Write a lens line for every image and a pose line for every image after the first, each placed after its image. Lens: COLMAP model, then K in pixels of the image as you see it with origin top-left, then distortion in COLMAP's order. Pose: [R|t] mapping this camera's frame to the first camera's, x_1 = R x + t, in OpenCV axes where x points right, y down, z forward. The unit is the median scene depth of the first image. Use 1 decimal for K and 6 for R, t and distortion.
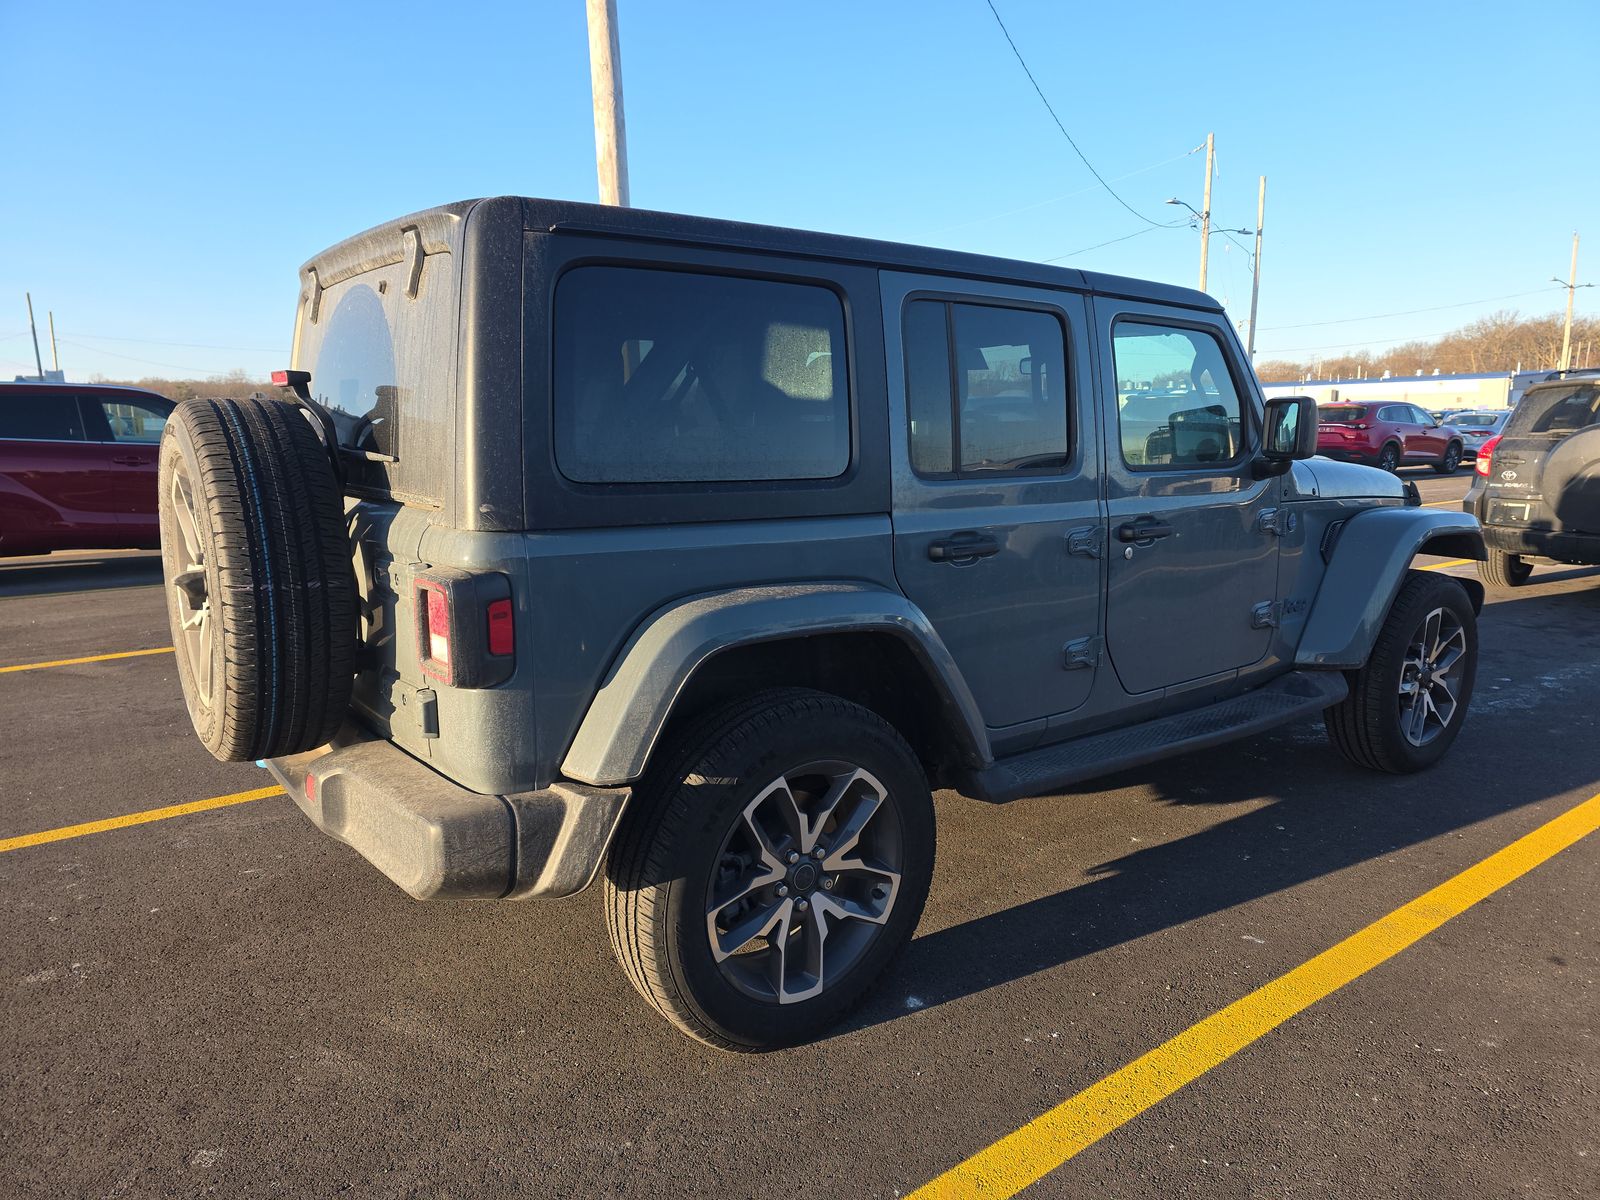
lens RADIAL K [[1092.3, 0, 800.0], [0, 1092.3, 600.0], [0, 0, 1]] dist [0.003711, -0.000411]
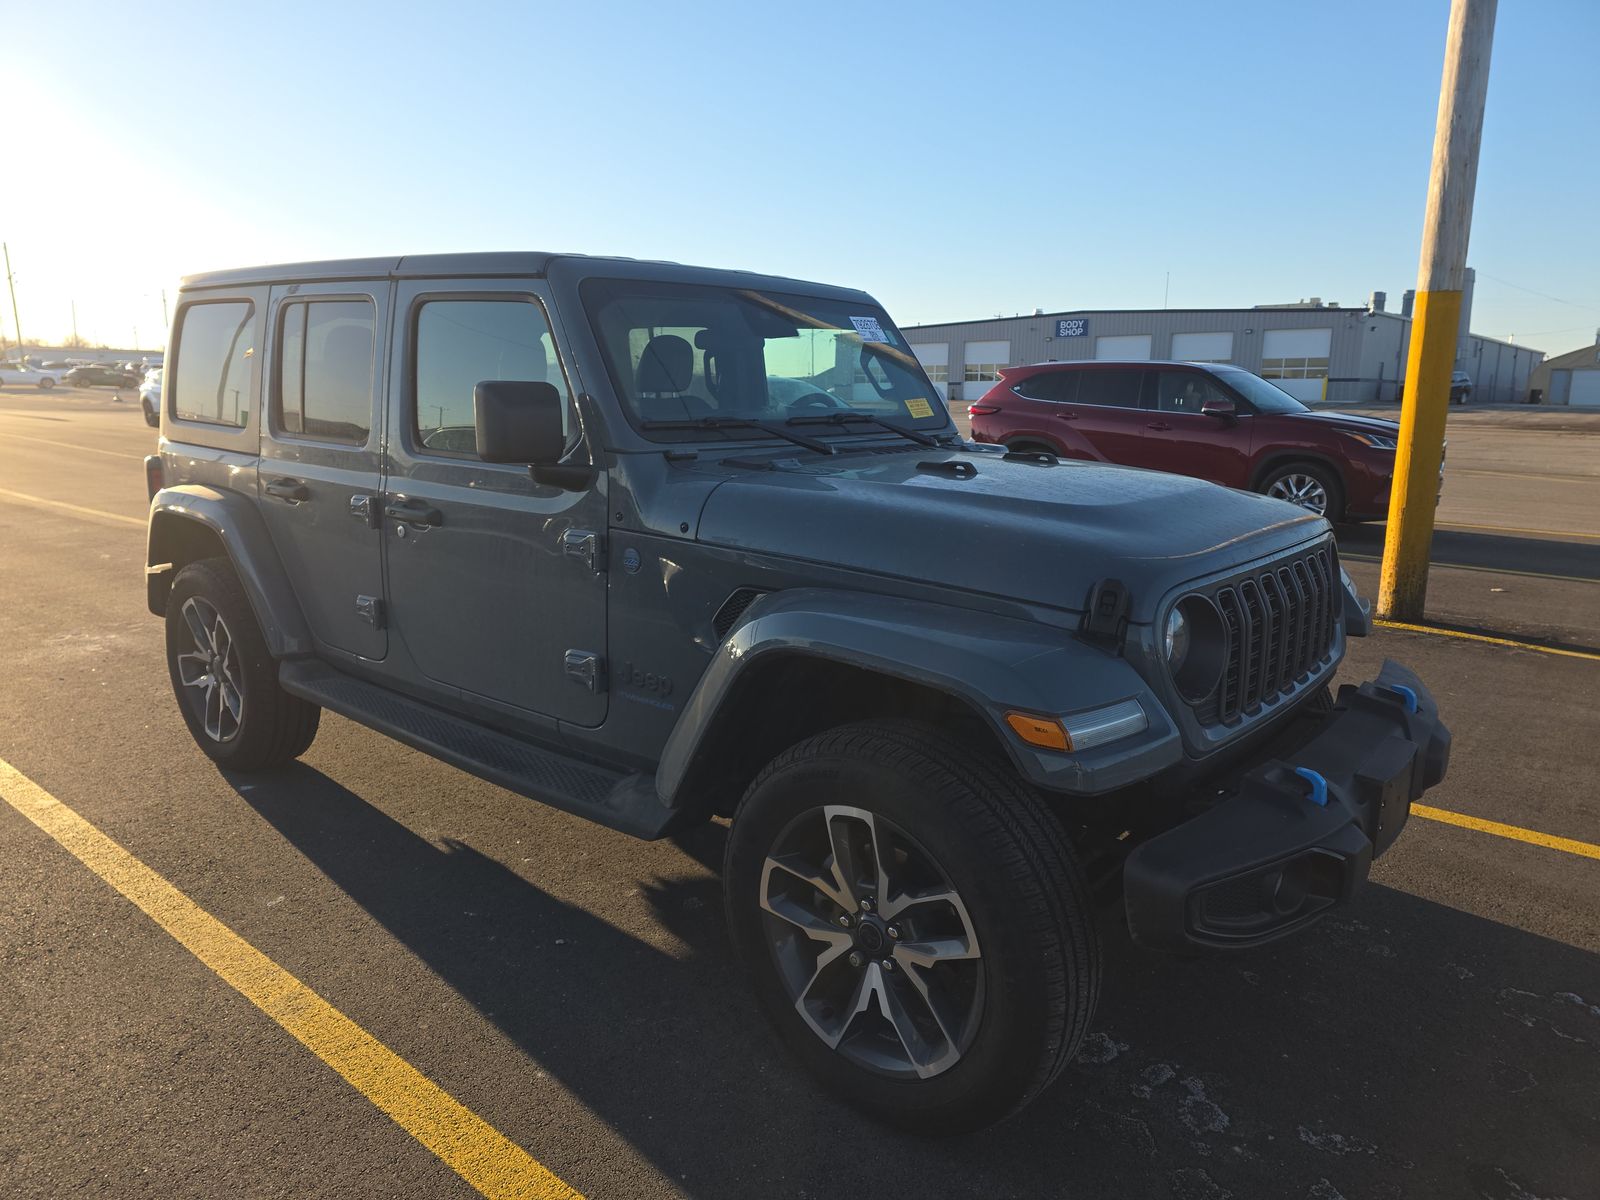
lens RADIAL K [[1092.3, 0, 800.0], [0, 1092.3, 600.0], [0, 0, 1]] dist [0.003711, -0.000411]
pose [[0.231347, 0.208469, -0.950273, 1.275909], [-0.177693, 0.969395, 0.169404, -0.204815], [0.956506, 0.129666, 0.261311, 1.019399]]
